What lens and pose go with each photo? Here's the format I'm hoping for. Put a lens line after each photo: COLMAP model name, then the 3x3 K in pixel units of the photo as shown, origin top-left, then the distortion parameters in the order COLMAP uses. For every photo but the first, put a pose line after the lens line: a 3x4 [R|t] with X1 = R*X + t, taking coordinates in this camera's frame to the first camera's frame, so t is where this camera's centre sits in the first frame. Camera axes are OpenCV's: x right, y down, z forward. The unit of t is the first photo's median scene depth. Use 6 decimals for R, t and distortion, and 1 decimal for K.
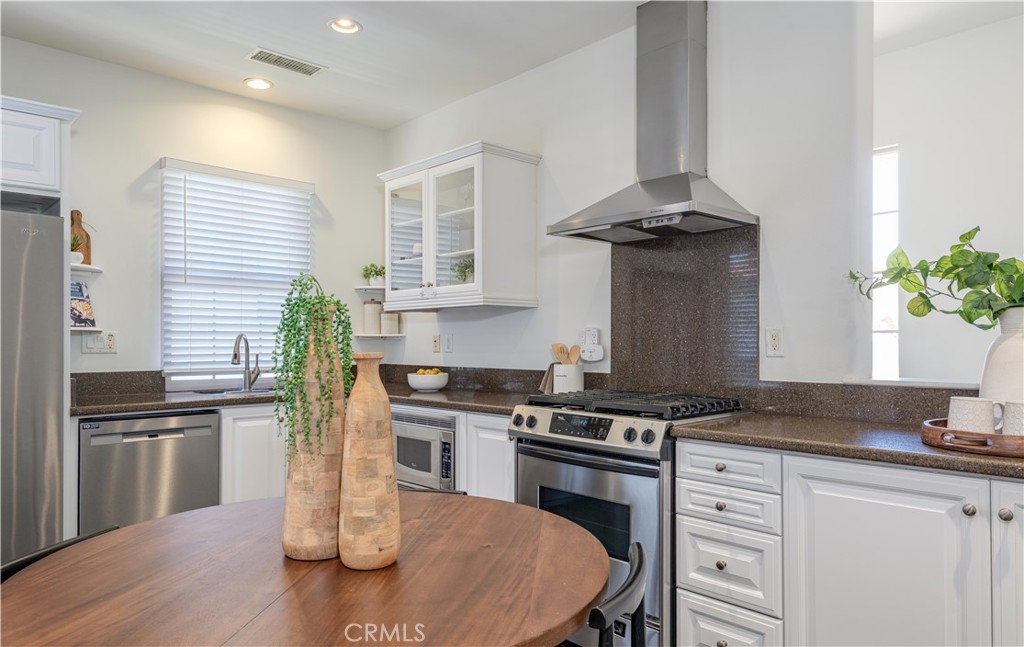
lens RADIAL K [[679.7, 0, 521.3], [0, 679.7, 336.6], [0, 0, 1]] dist [0.005620, 0.001709]
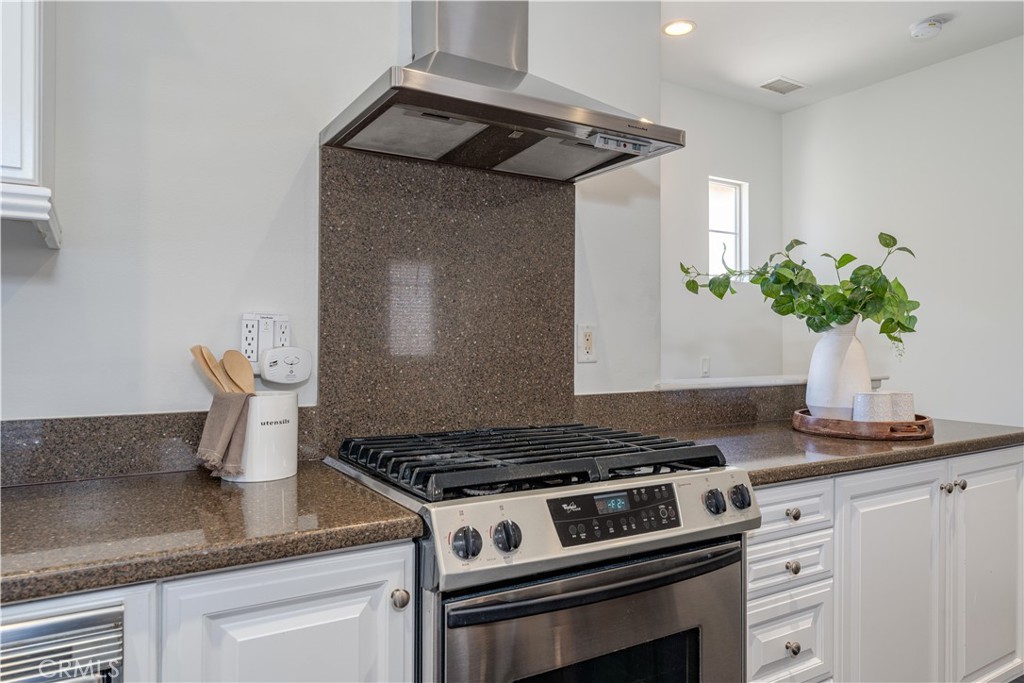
lens RADIAL K [[679.8, 0, 507.6], [0, 679.8, 340.5], [0, 0, 1]] dist [-0.001079, -0.000634]
pose [[0.209321, 0.006180, 0.977827, -0.315683], [-0.007953, 0.999958, -0.004618, 0.007401], [-0.977815, -0.006810, 0.209362, 0.746378]]
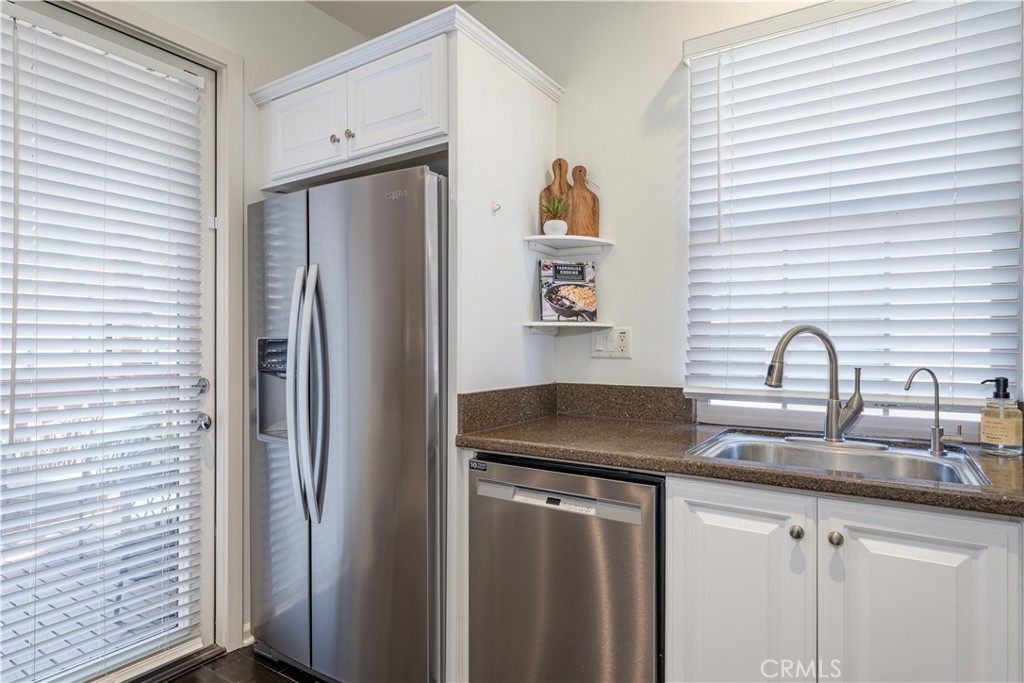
lens RADIAL K [[568.1, 0, 511.5], [0, 568.1, 340.6], [0, 0, 1]] dist [0.005077, 0.000216]
pose [[0.231508, -0.005043, -0.972820, -0.066134], [0.007366, 0.999967, -0.003431, 0.007937], [0.972805, -0.006371, 0.231538, 0.809643]]
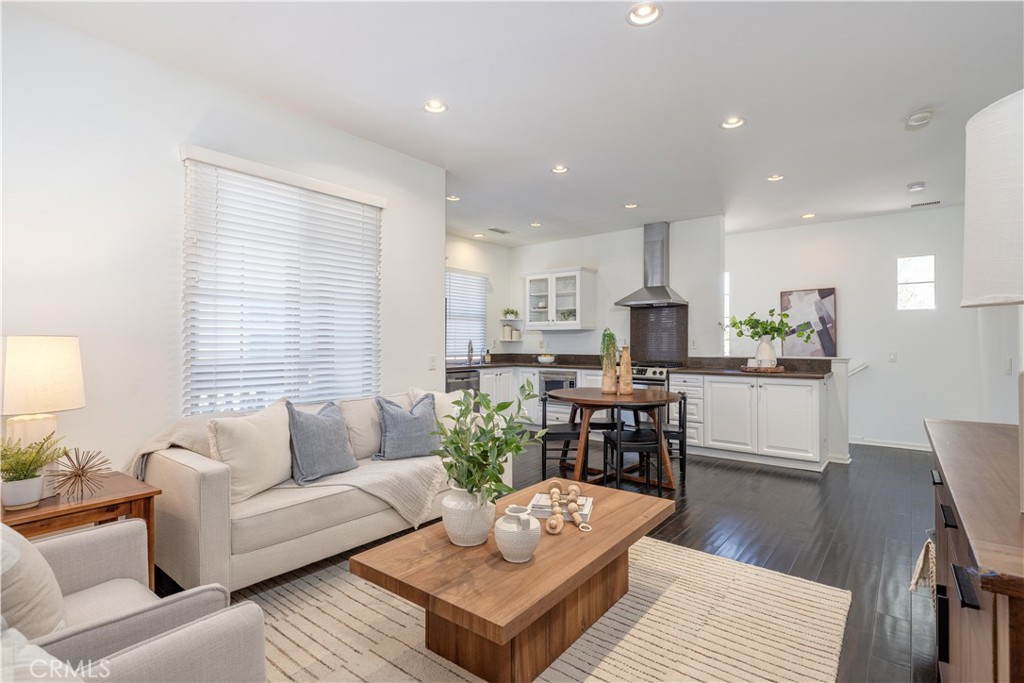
lens RADIAL K [[493.7, 0, 523.0], [0, 493.7, 341.6], [0, 0, 1]] dist [0.000295, 0.001203]
pose [[0.989422, 0.001601, 0.145056, -0.555985], [-0.002483, 0.999979, 0.005903, -0.010134], [-0.145044, -0.006201, 0.989406, -0.847566]]
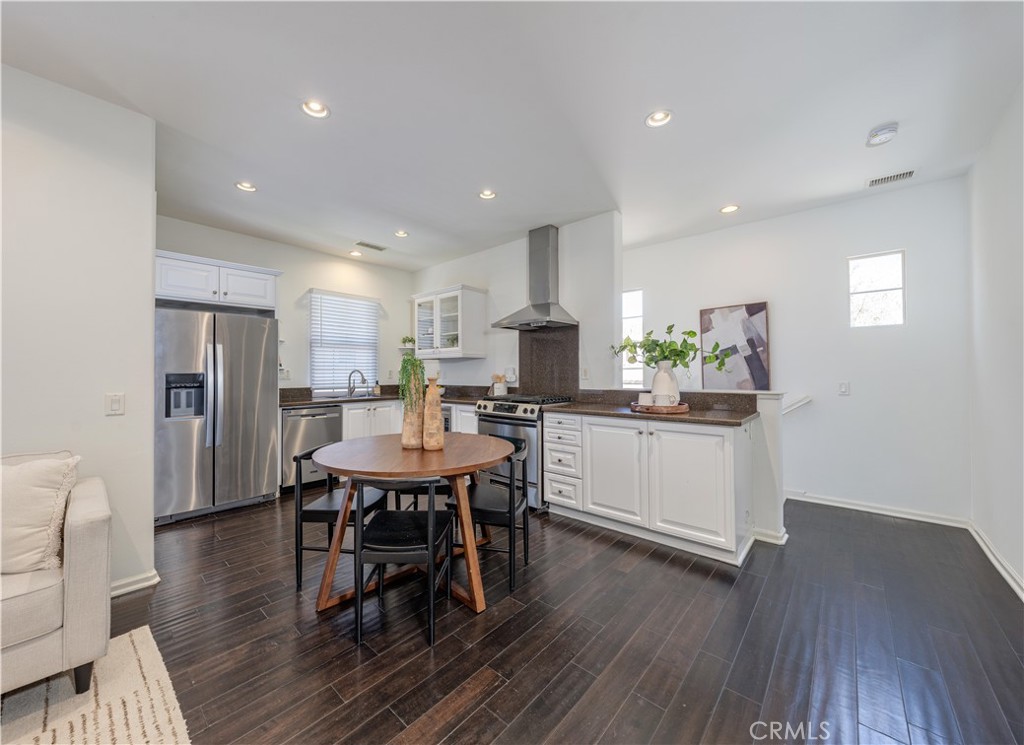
lens RADIAL K [[384.9, 0, 504.1], [0, 384.9, 368.6], [0, 0, 1]] dist [-0.006001, -0.000162]
pose [[0.996897, -0.002311, 0.078687, -0.019720], [0.002625, 0.999989, -0.003889, -0.003334], [-0.078678, 0.004084, 0.996892, -0.280764]]
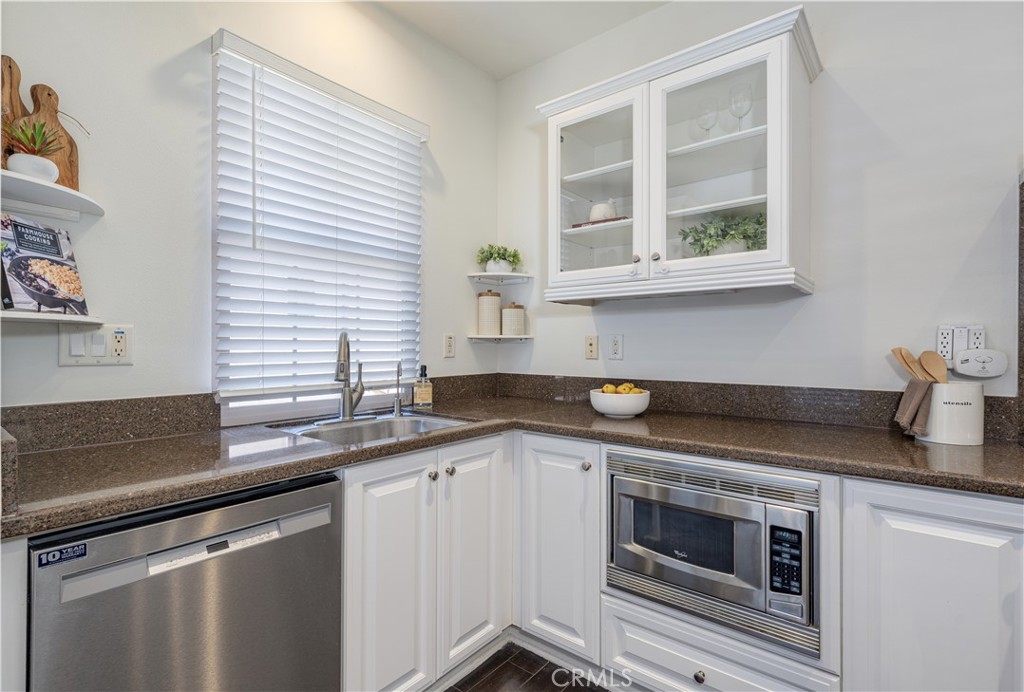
lens RADIAL K [[484.8, 0, 509.5], [0, 484.8, 342.9], [0, 0, 1]] dist [0.004395, -0.001152]
pose [[0.991791, 0.002033, 0.127854, -0.366768], [-0.002444, 0.999992, 0.003055, 0.005060], [-0.127847, -0.003342, 0.991788, 0.614328]]
